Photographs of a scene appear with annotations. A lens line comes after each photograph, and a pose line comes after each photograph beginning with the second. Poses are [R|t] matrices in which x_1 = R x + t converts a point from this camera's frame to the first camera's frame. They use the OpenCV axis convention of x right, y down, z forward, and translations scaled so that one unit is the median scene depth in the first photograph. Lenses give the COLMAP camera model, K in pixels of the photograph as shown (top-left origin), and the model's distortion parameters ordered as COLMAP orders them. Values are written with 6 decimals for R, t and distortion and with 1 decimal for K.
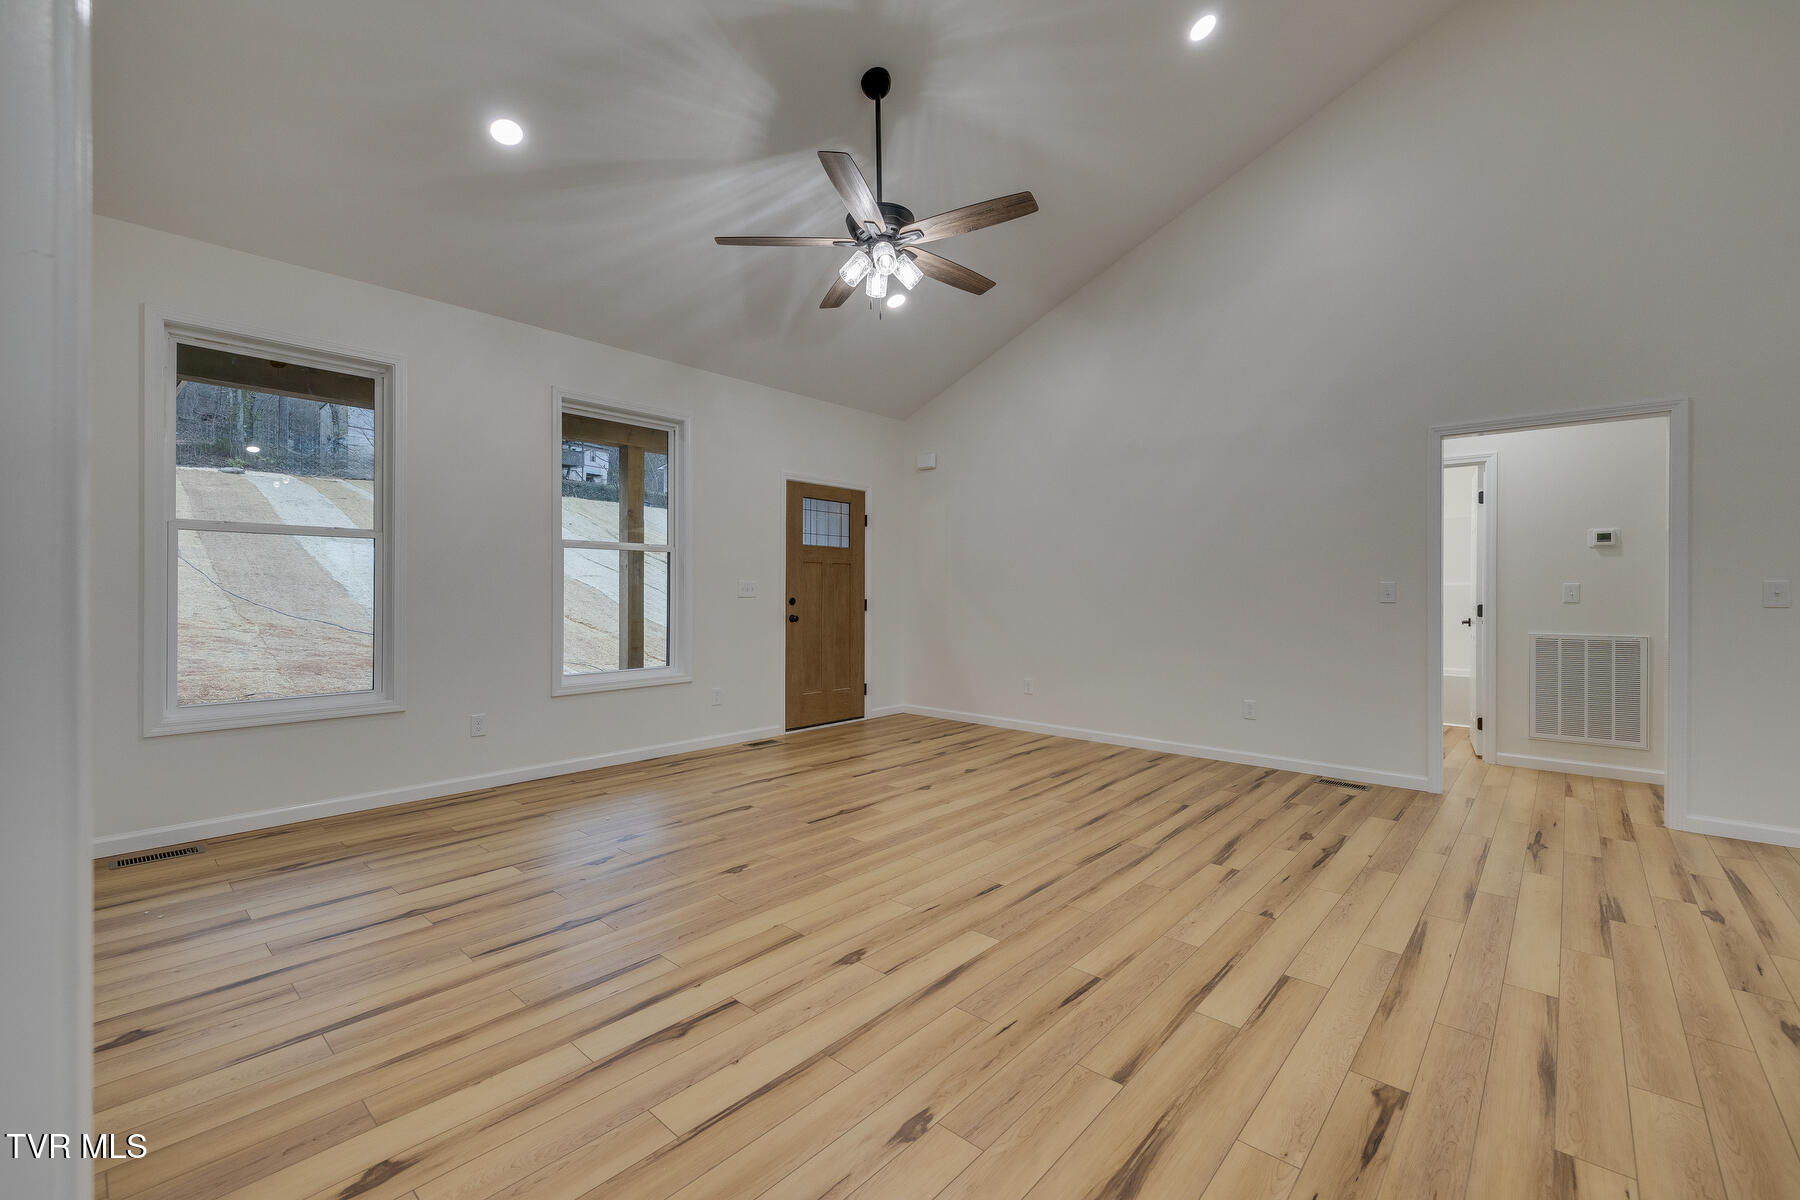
lens RADIAL K [[751.9, 0, 895.9], [0, 751.9, 585.7], [0, 0, 1]] dist [-0.000856, -0.000405]
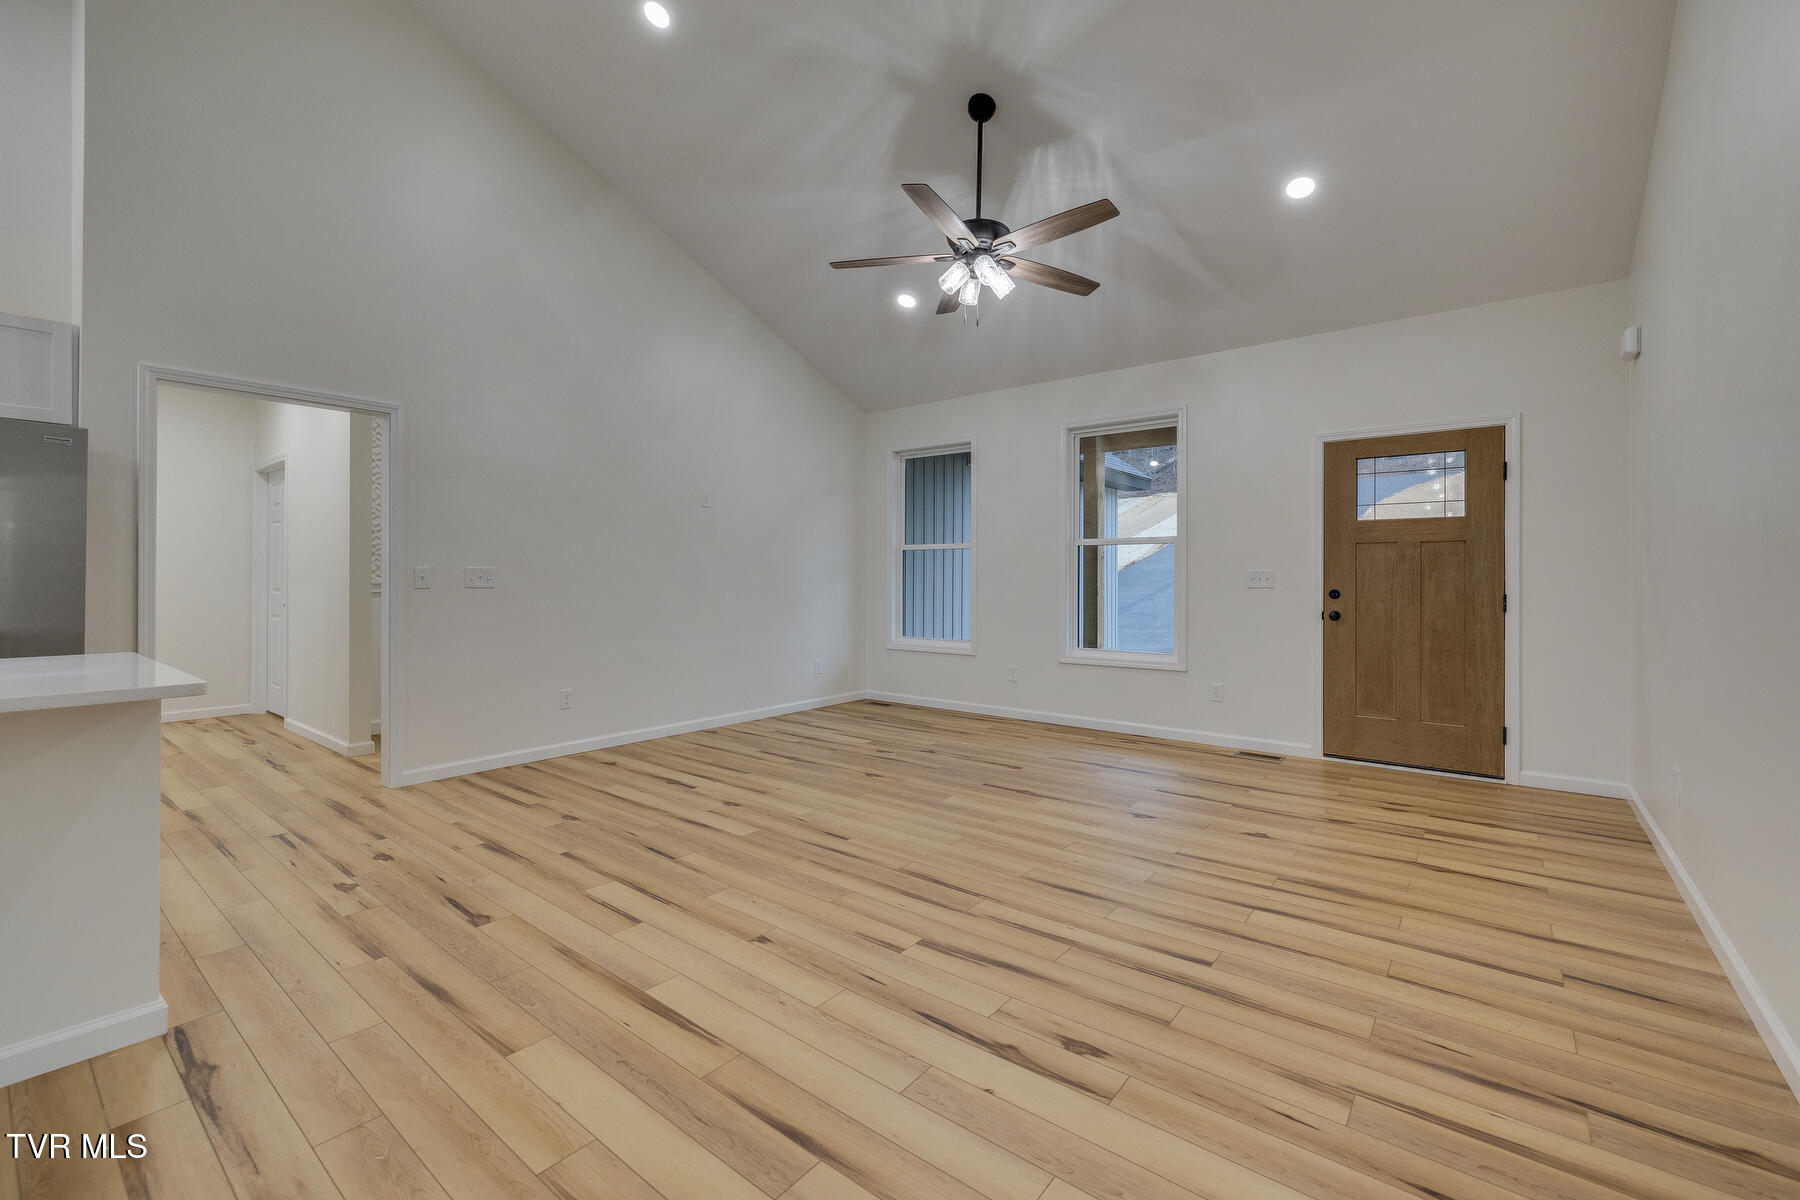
lens RADIAL K [[751.9, 0, 895.9], [0, 751.9, 585.7], [0, 0, 1]] dist [-0.000856, -0.000405]
pose [[0.061662, 0.007246, -0.998071, 1.139059], [0.003048, 0.999968, 0.007448, 0.008507], [0.998092, -0.003501, 0.061637, 0.904028]]
